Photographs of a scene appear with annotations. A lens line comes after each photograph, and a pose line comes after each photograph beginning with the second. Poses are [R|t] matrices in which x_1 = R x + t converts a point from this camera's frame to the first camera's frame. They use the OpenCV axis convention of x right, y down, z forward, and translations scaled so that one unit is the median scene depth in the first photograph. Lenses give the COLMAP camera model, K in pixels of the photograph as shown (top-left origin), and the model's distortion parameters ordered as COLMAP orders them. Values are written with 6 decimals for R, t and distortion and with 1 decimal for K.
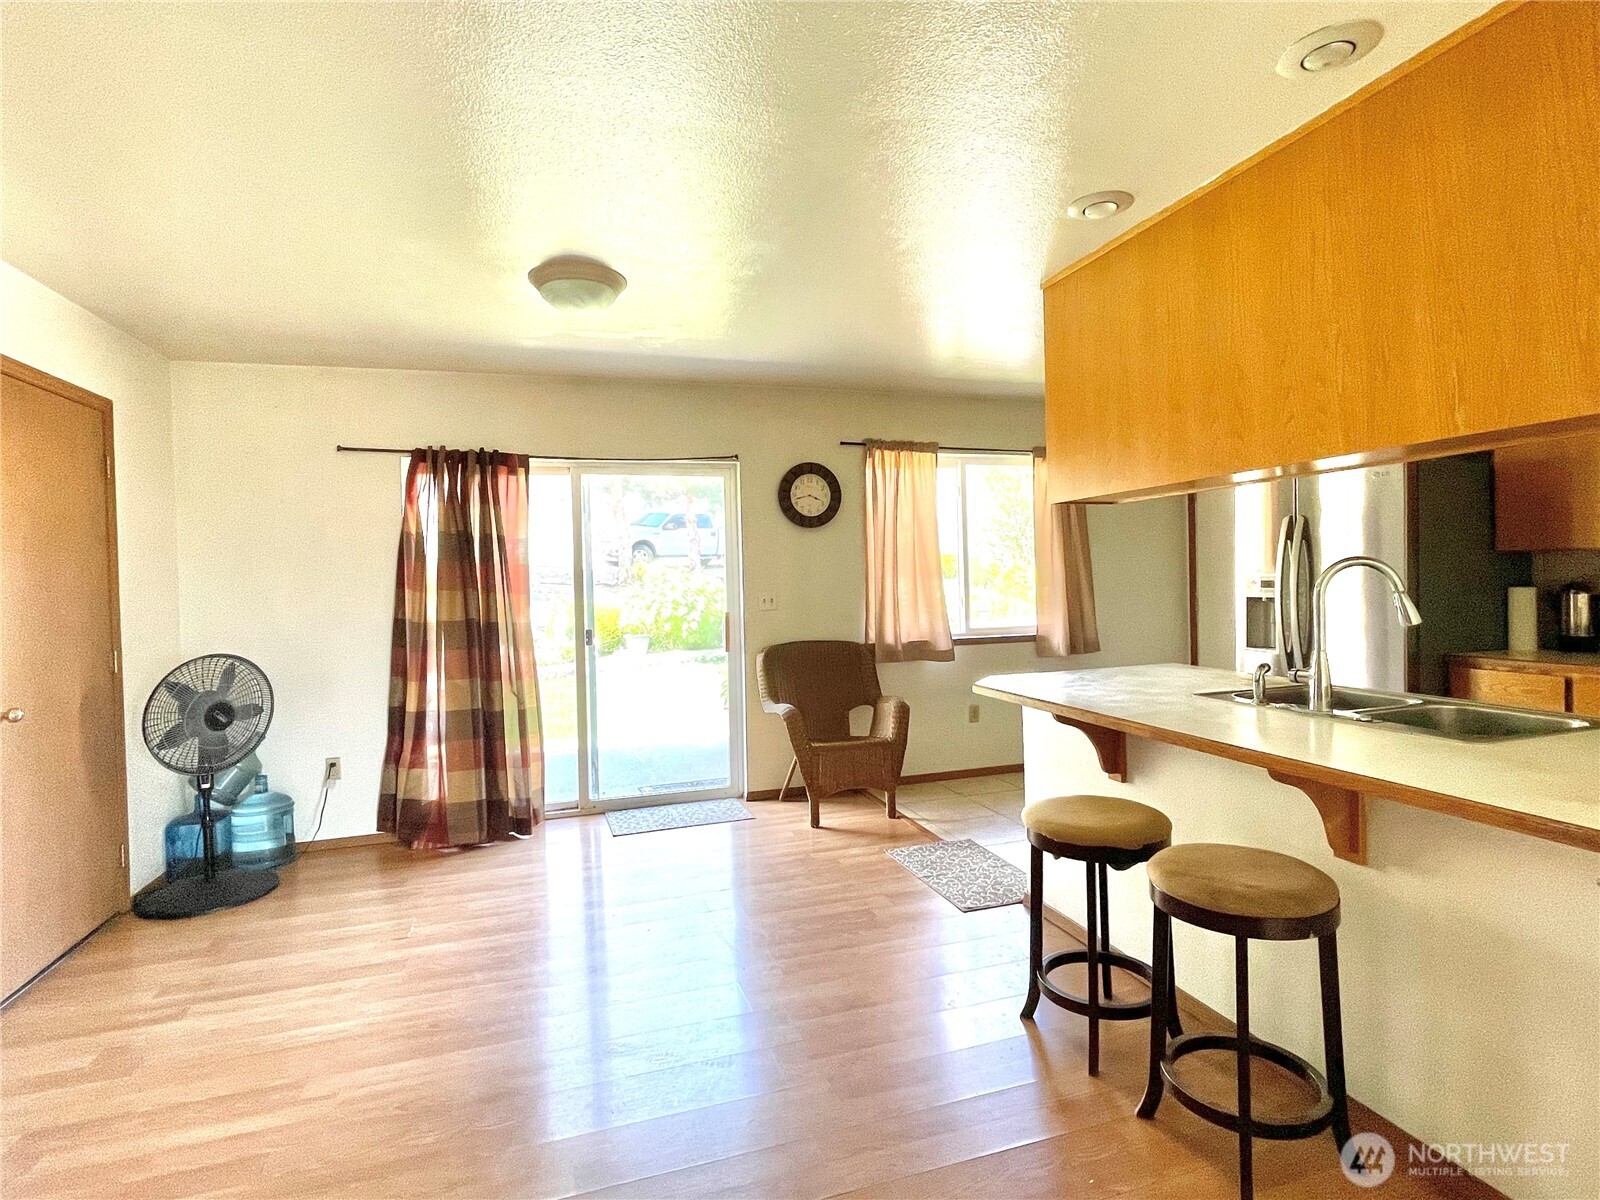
lens RADIAL K [[826.0, 0, 790.9], [0, 826.0, 594.0], [0, 0, 1]] dist [0.001756, 0.000454]
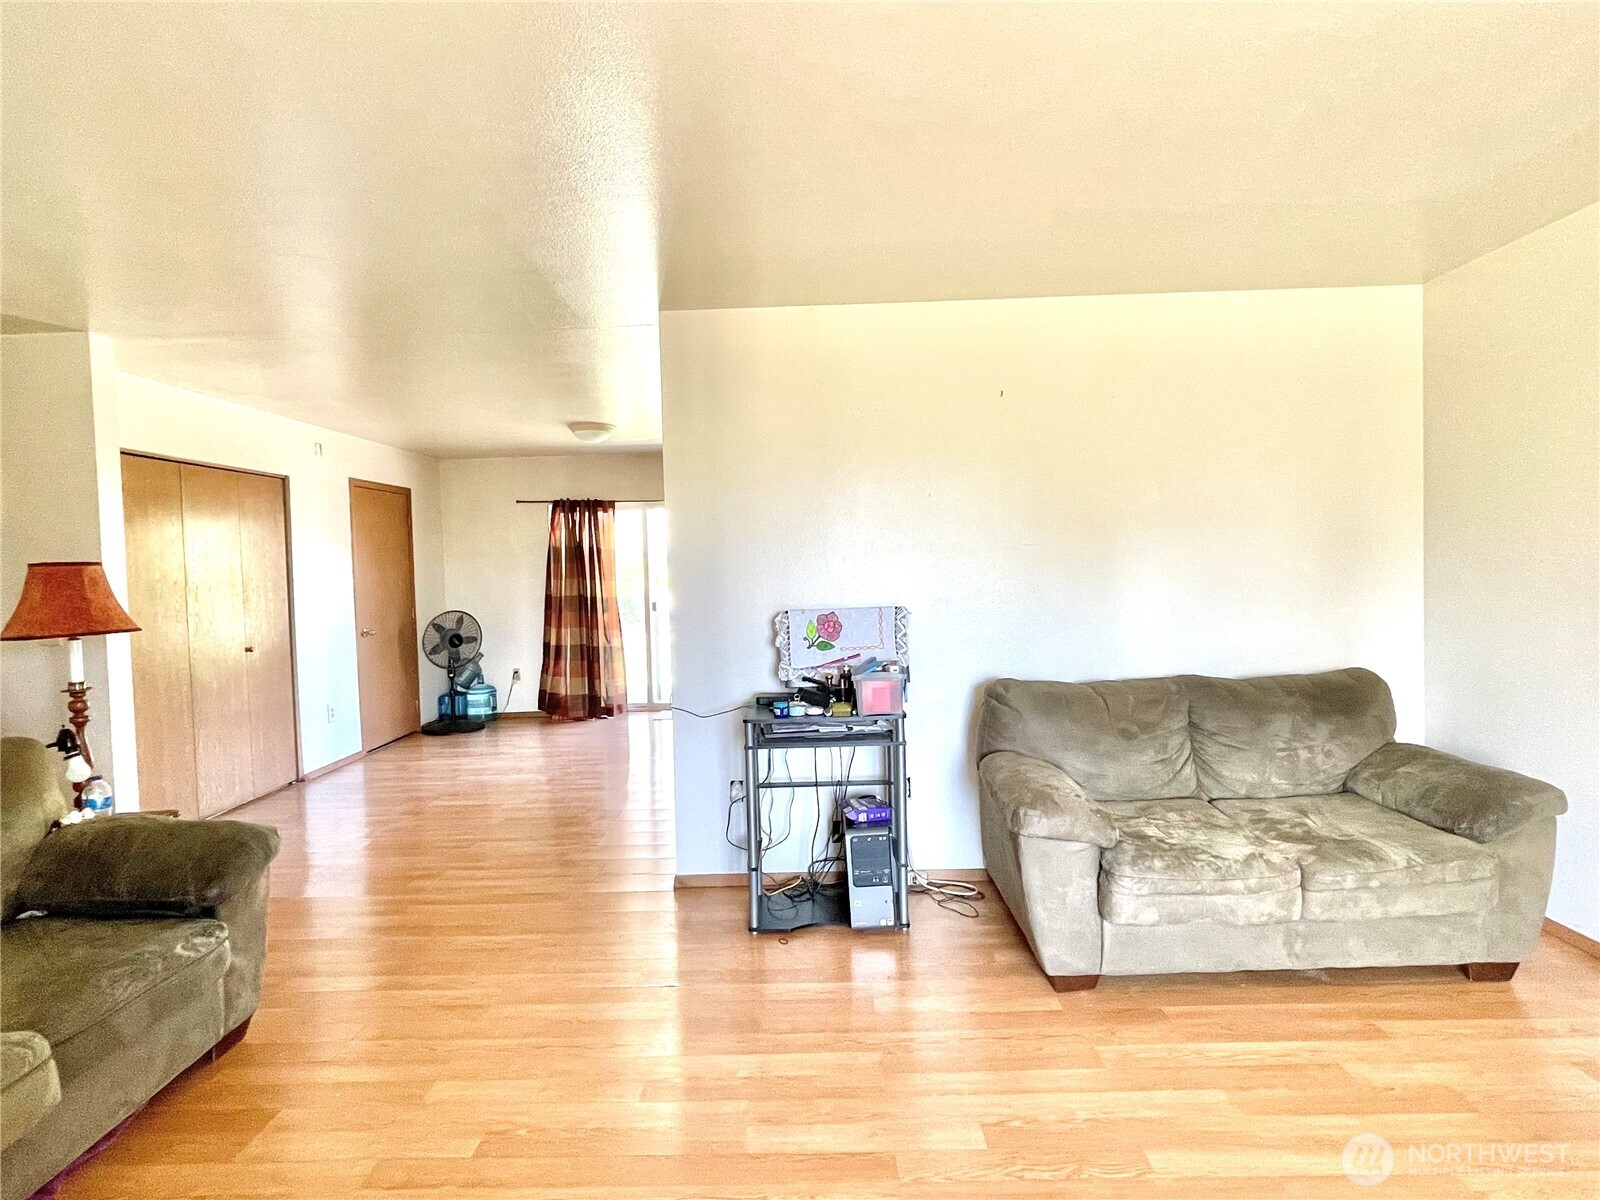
lens RADIAL K [[826.0, 0, 802.7], [0, 826.0, 597.6], [0, 0, 1]] dist [0.001756, 0.000454]
pose [[0.954197, 0.006217, -0.299114, 0.618998], [0.002152, 0.999616, 0.027641, -0.011829], [0.299171, -0.027018, 0.953817, -0.577833]]
